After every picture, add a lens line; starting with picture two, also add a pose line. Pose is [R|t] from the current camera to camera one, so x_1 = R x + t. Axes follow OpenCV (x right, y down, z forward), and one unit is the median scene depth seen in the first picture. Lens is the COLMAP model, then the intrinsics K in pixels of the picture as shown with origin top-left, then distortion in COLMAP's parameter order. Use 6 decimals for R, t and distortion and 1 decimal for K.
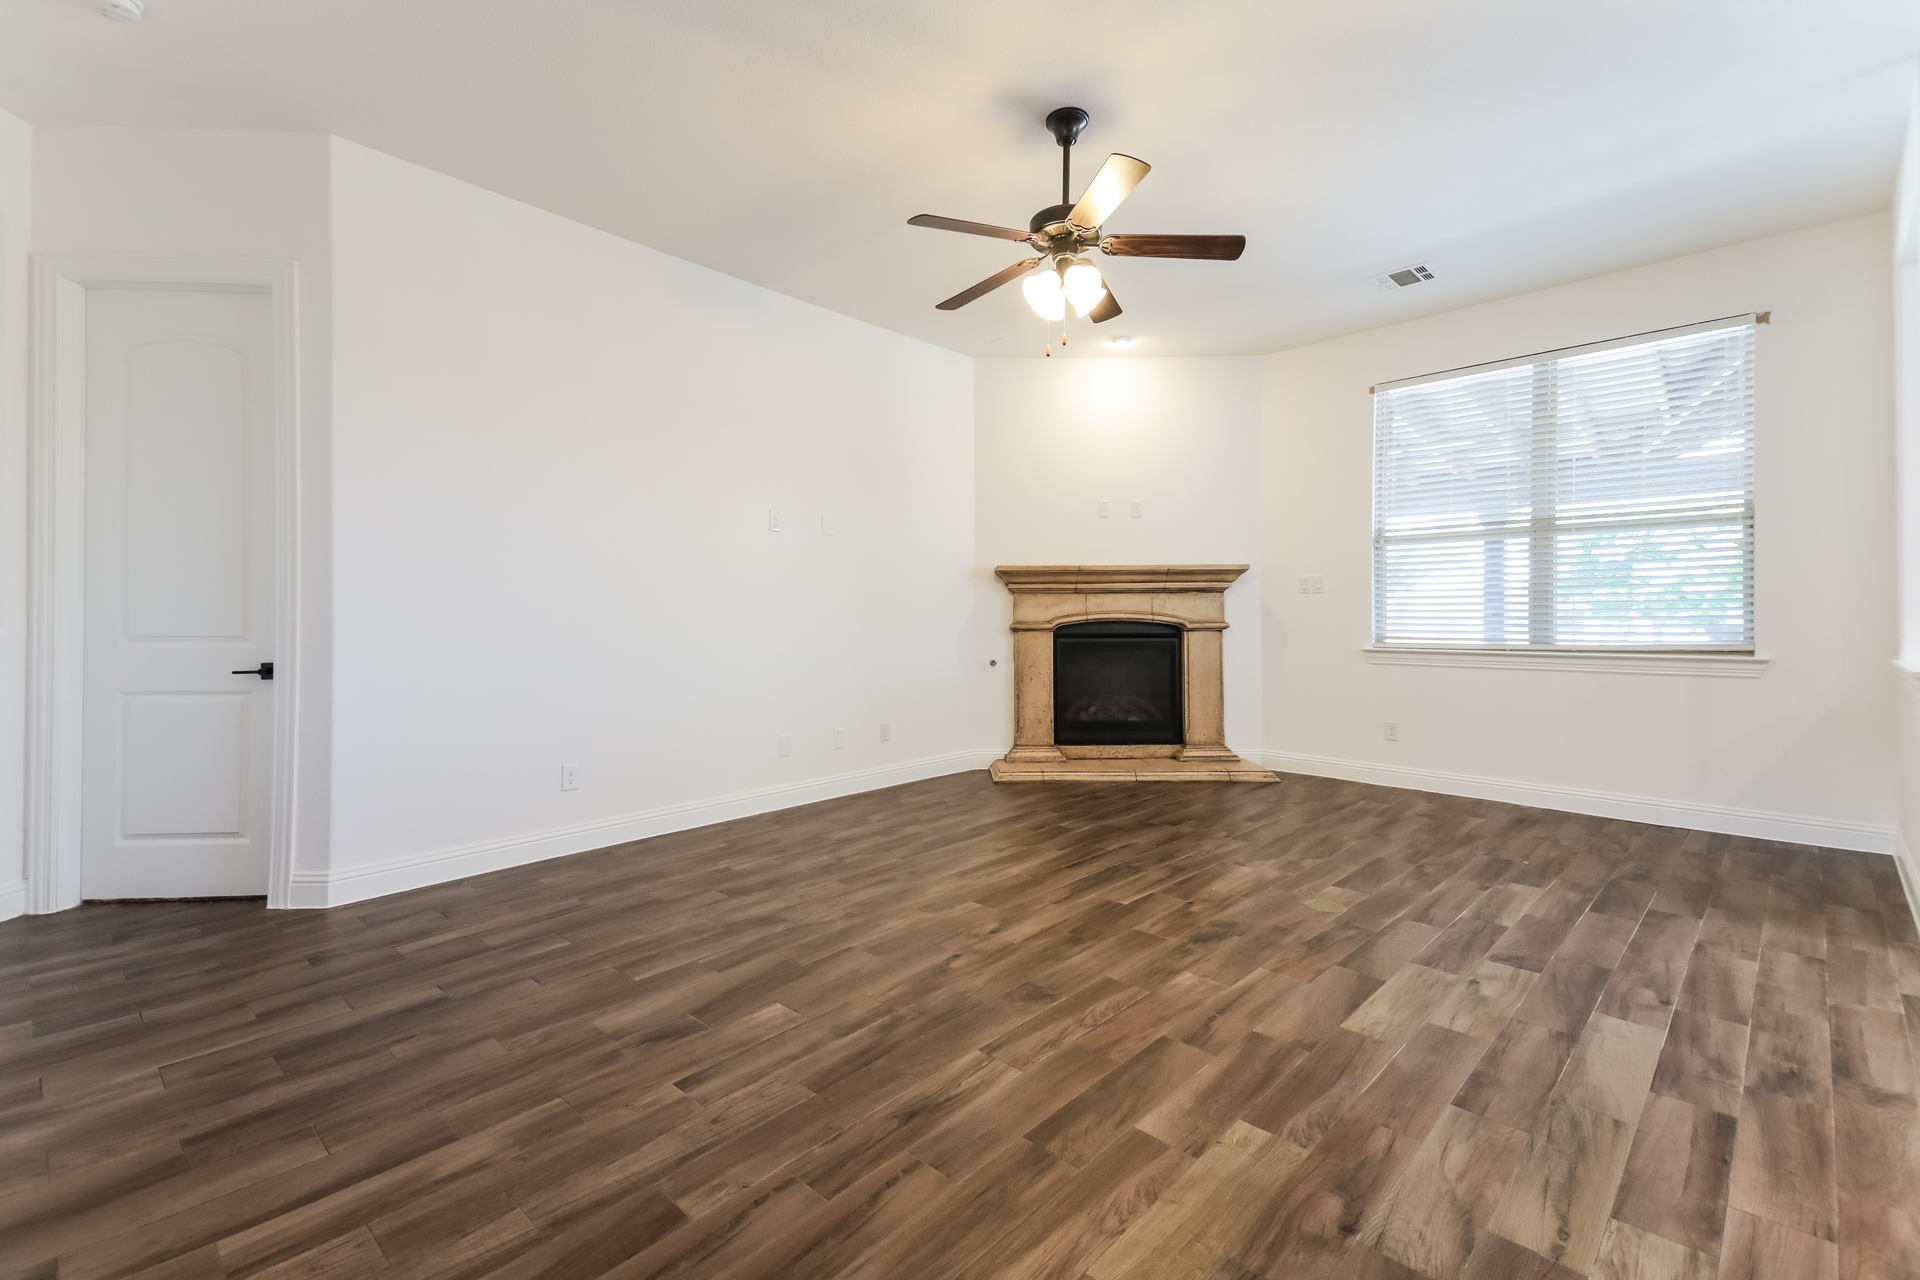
lens RADIAL K [[841.0, 0, 962.1], [0, 841.0, 625.7], [0, 0, 1]] dist [0.116752, -0.045119]
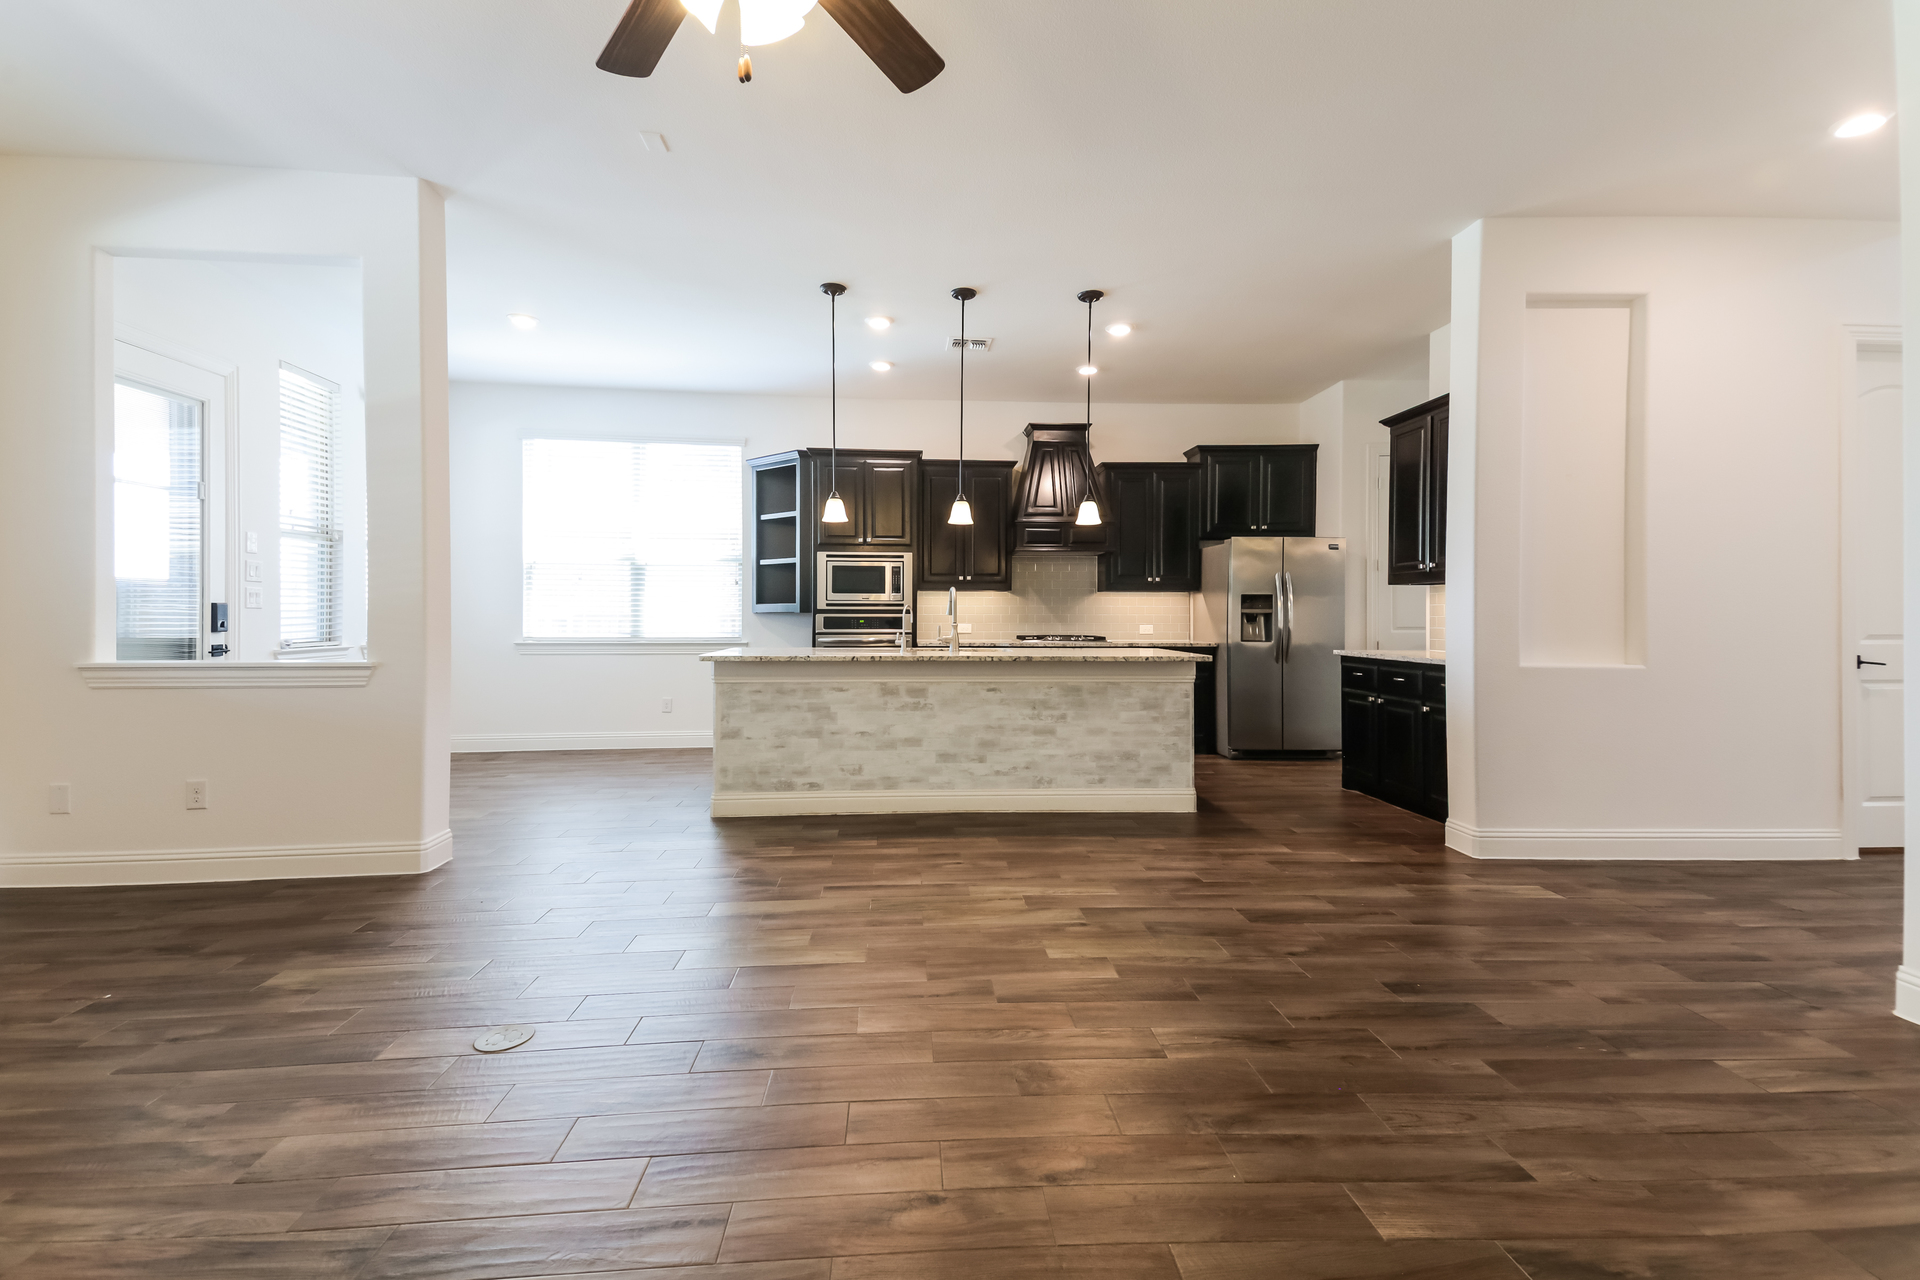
lens RADIAL K [[841.0, 0, 962.1], [0, 841.0, 625.7], [0, 0, 1]] dist [0.116752, -0.045119]
pose [[-0.737327, -0.007387, 0.675496, -0.329003], [0.007987, 0.999775, 0.019651, -0.014356], [-0.675489, 0.019885, -0.737102, 1.310031]]
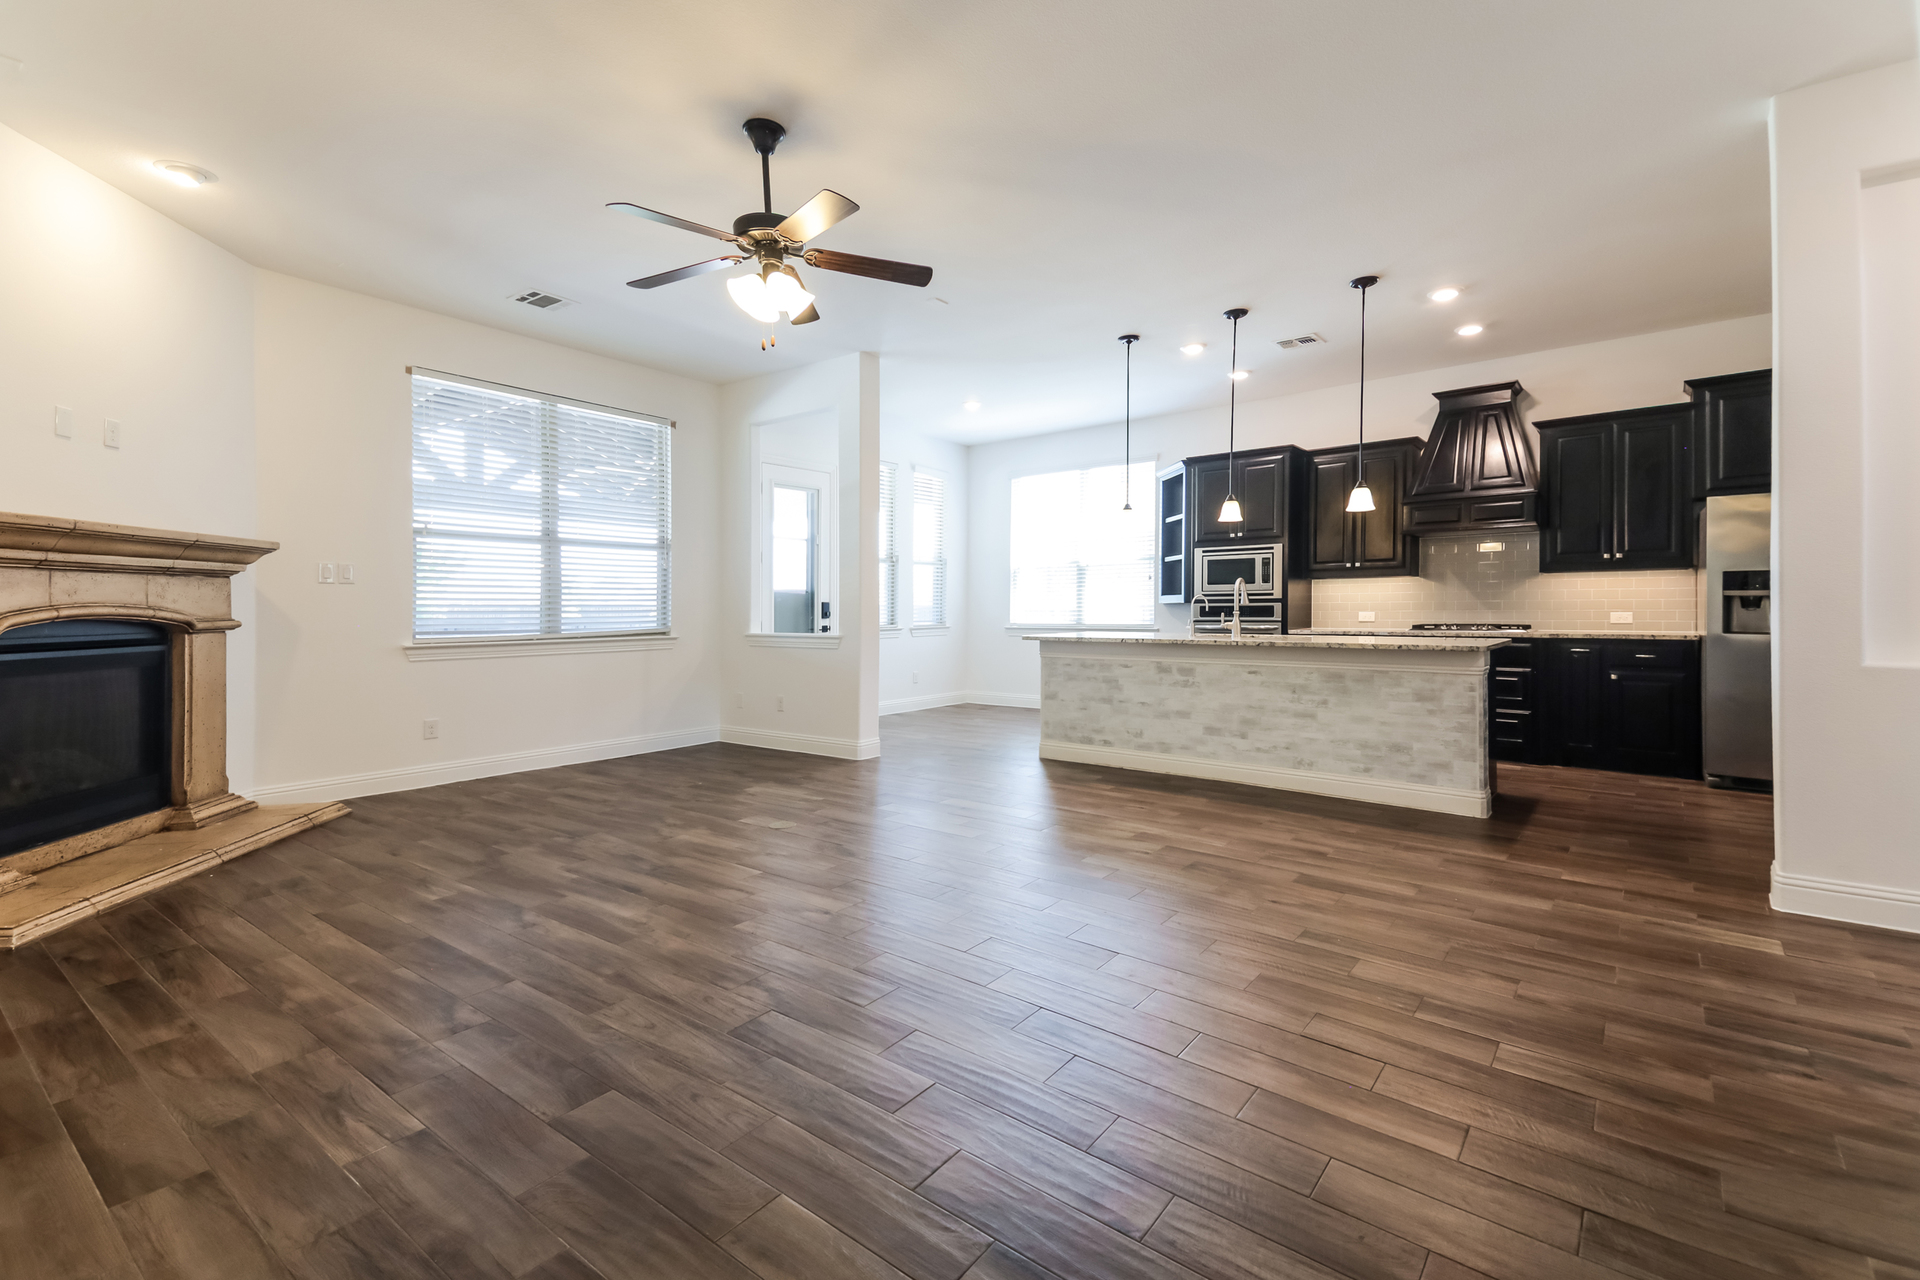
lens RADIAL K [[841.0, 0, 962.1], [0, 841.0, 625.7], [0, 0, 1]] dist [0.116752, -0.045119]
pose [[-0.094371, -0.017636, 0.995381, -0.940910], [0.019527, 0.999618, 0.019563, -0.003195], [-0.995346, 0.021283, -0.093990, 0.874737]]
